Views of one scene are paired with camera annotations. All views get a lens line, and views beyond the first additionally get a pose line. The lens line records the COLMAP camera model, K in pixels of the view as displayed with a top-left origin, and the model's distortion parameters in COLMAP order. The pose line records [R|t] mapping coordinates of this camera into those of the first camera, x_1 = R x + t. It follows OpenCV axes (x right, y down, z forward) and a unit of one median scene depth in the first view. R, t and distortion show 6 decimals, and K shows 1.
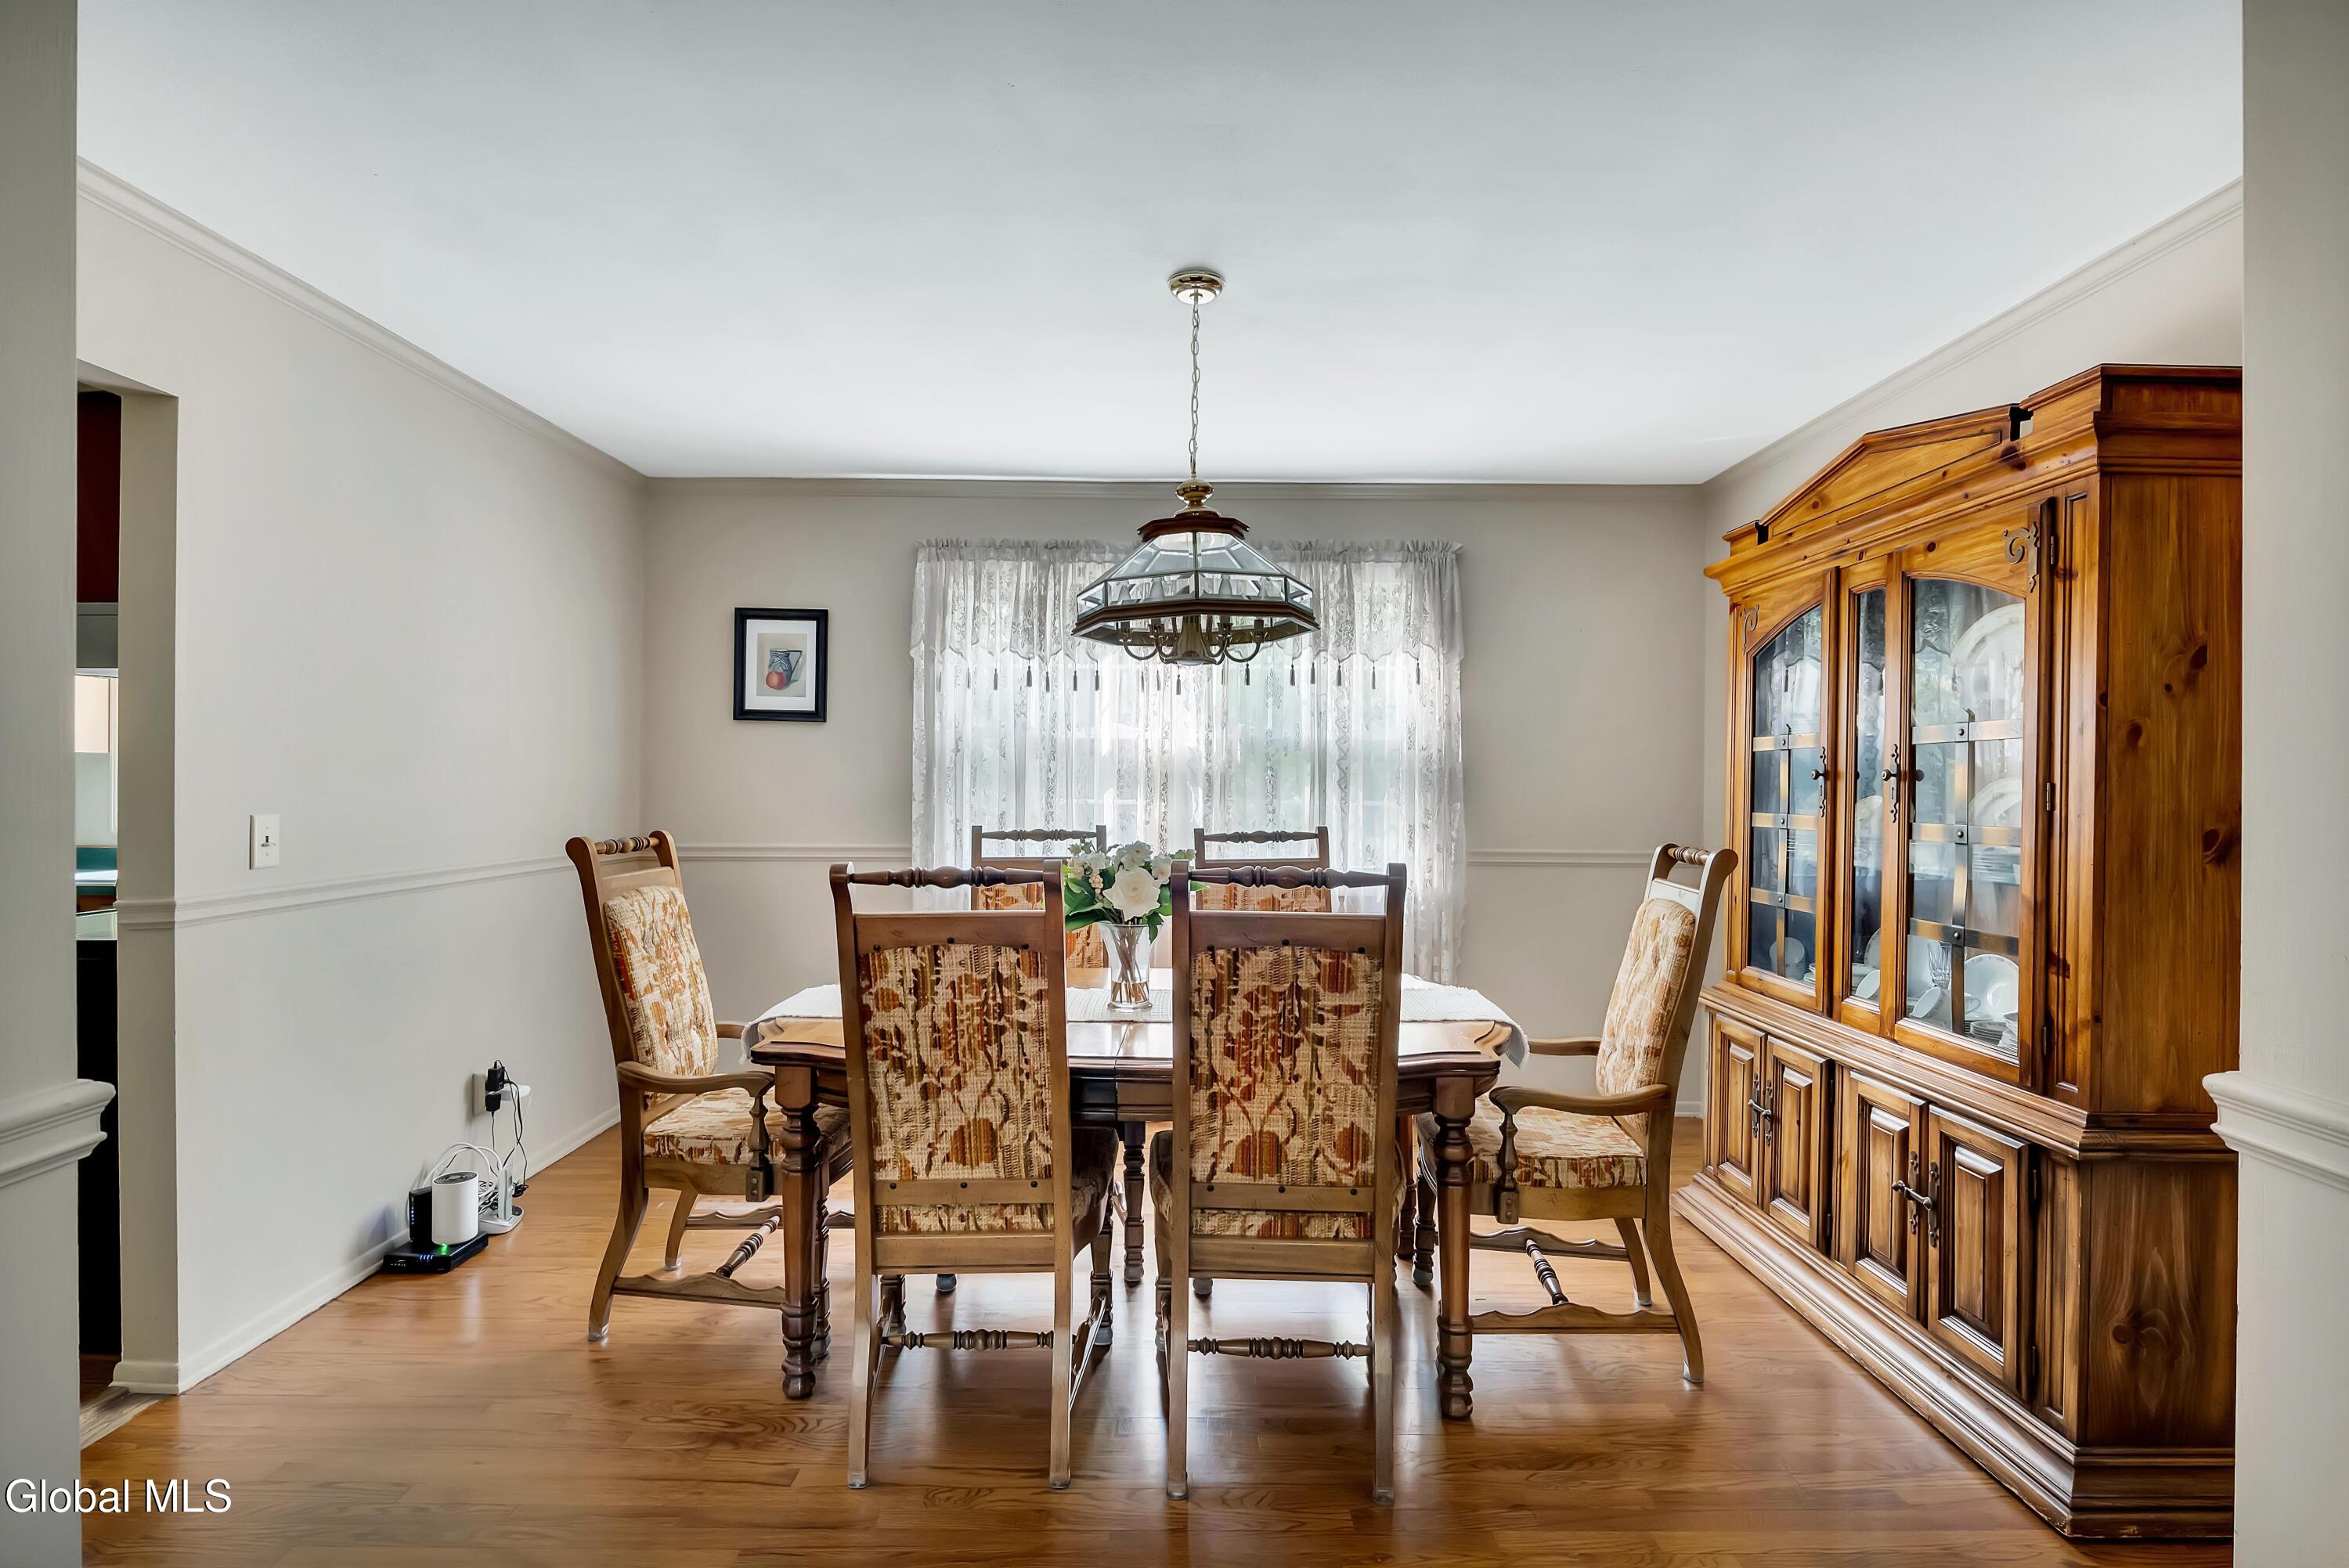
lens RADIAL K [[1146.8, 0, 1174.5], [0, 1146.8, 784.1], [0, 0, 1]] dist [-0.013299, 0.000212]
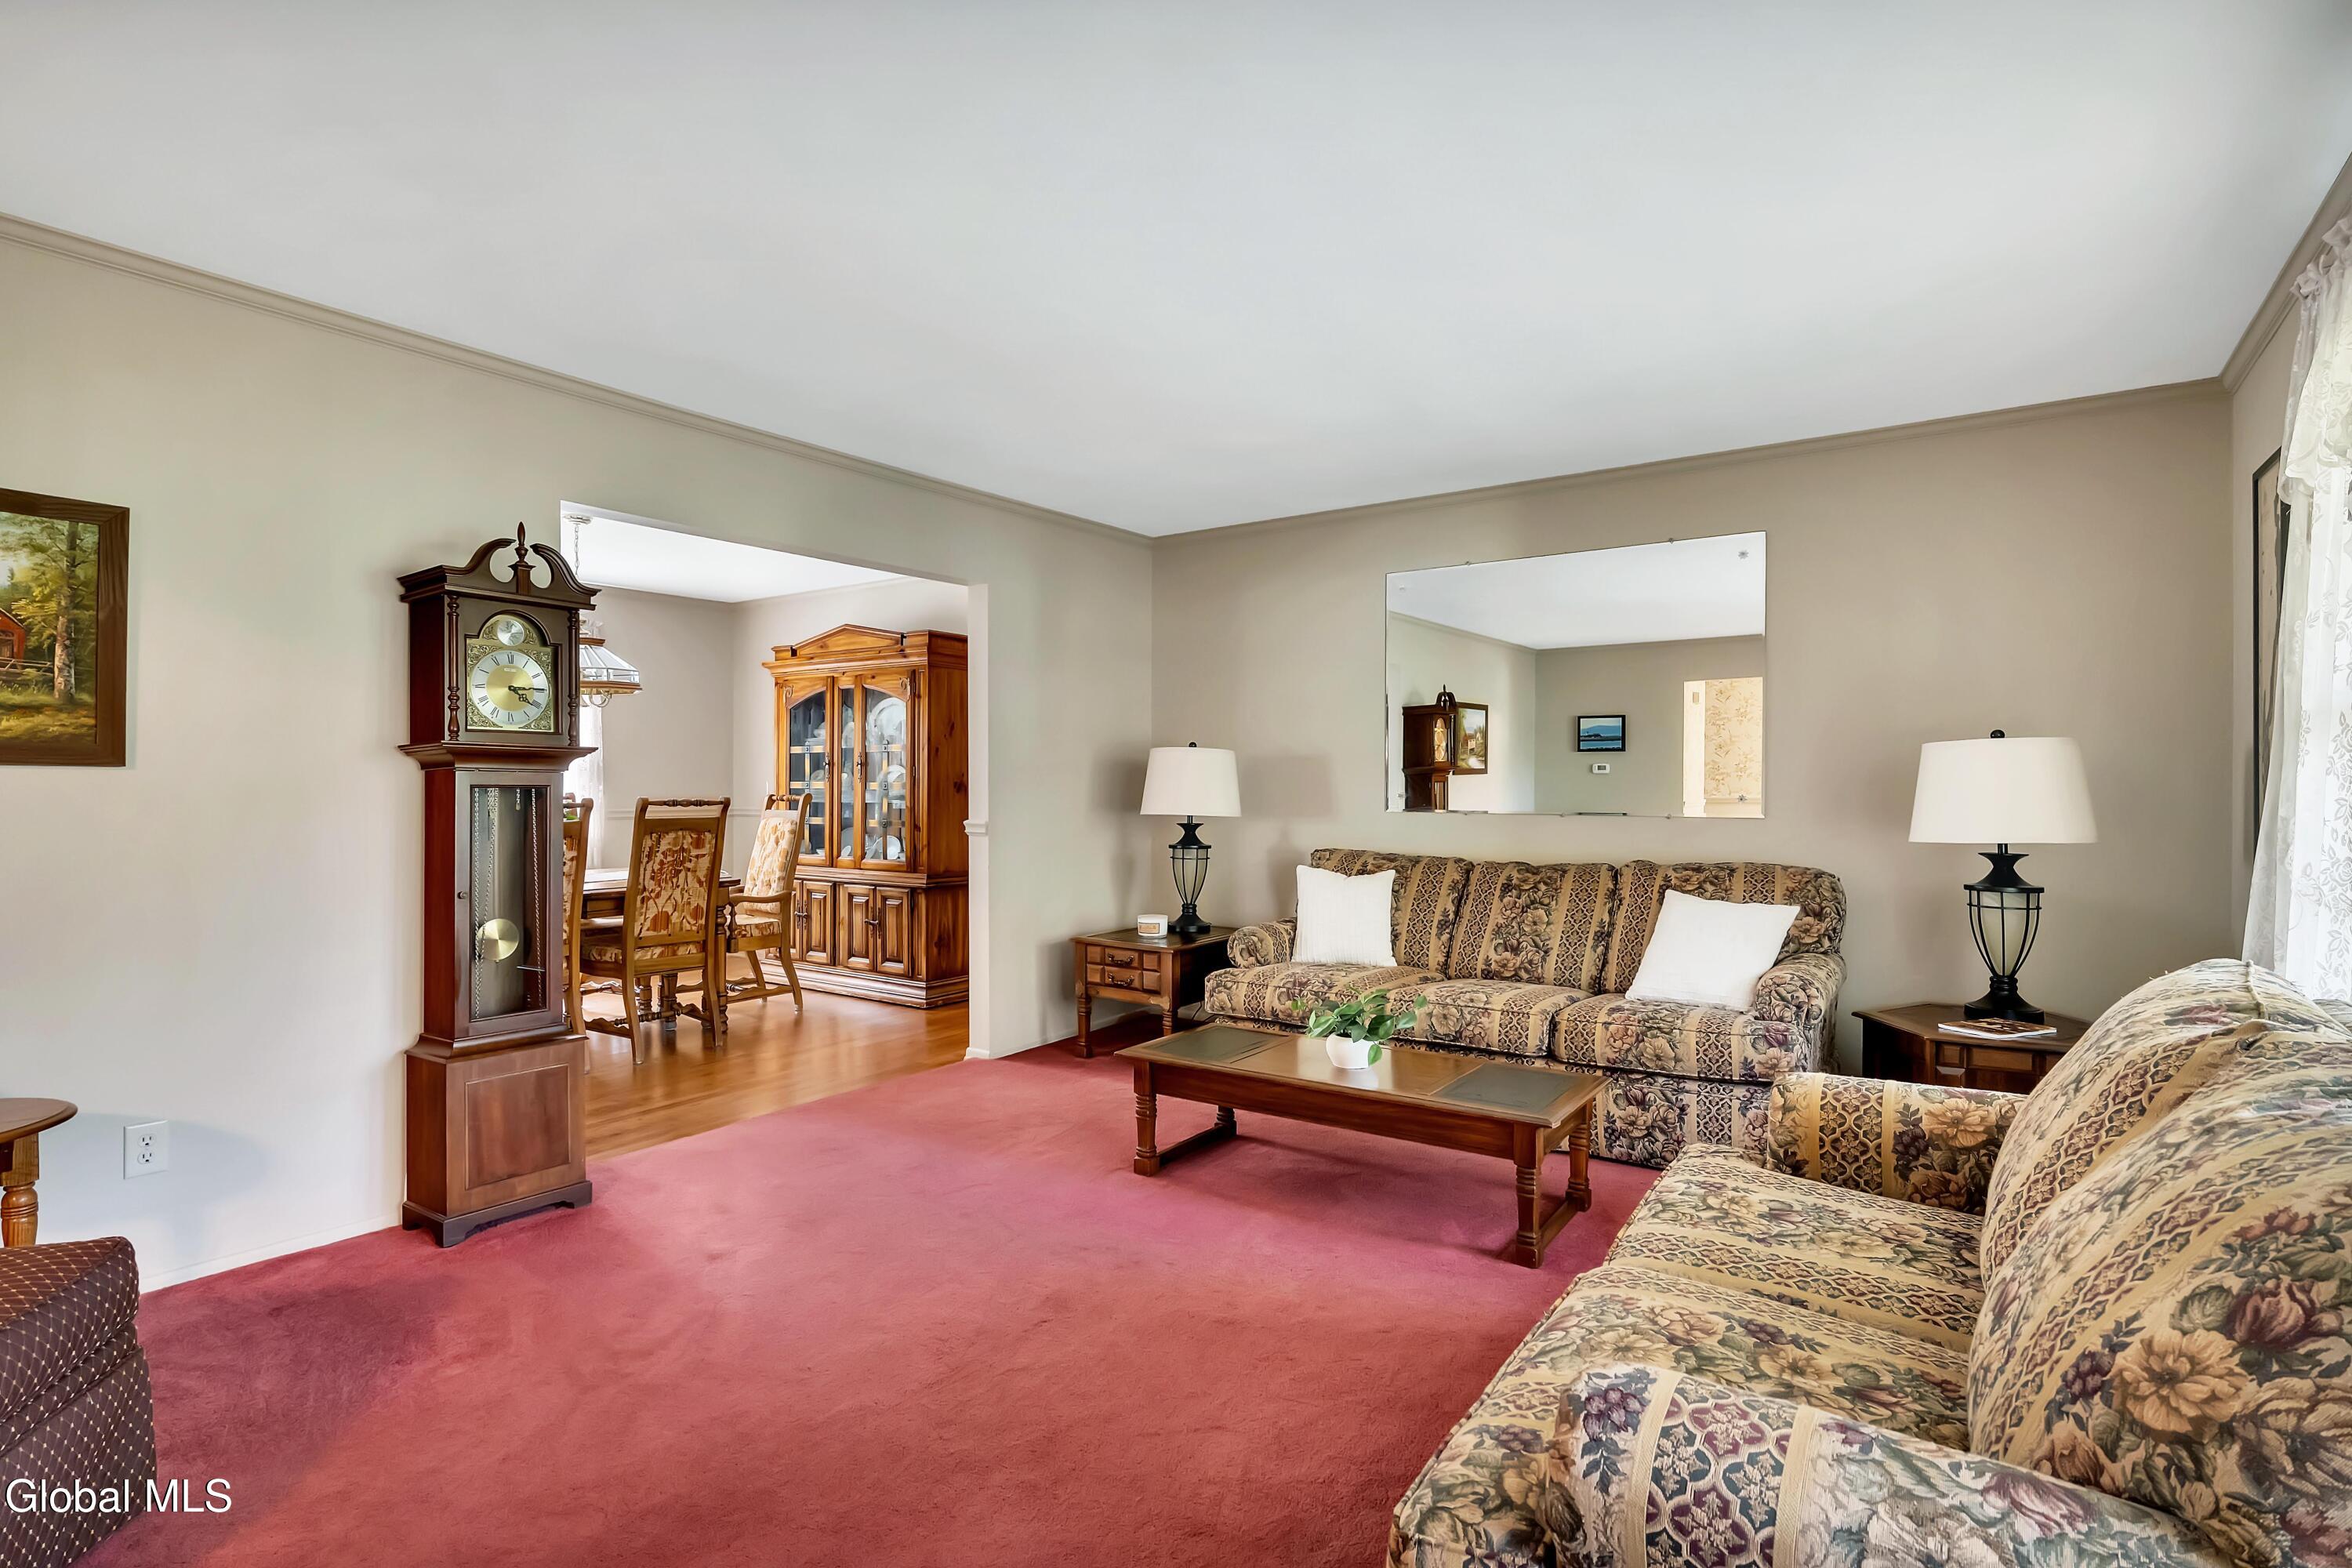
lens RADIAL K [[1148.4, 0, 1176.2], [0, 1148.4, 785.7], [0, 0, 1]] dist [-0.013299, 0.000212]
pose [[0.579659, -0.011492, 0.814778, -1.234162], [0.006102, 0.999934, 0.009763, 0.023434], [-0.814836, -0.000687, 0.579691, -1.249867]]
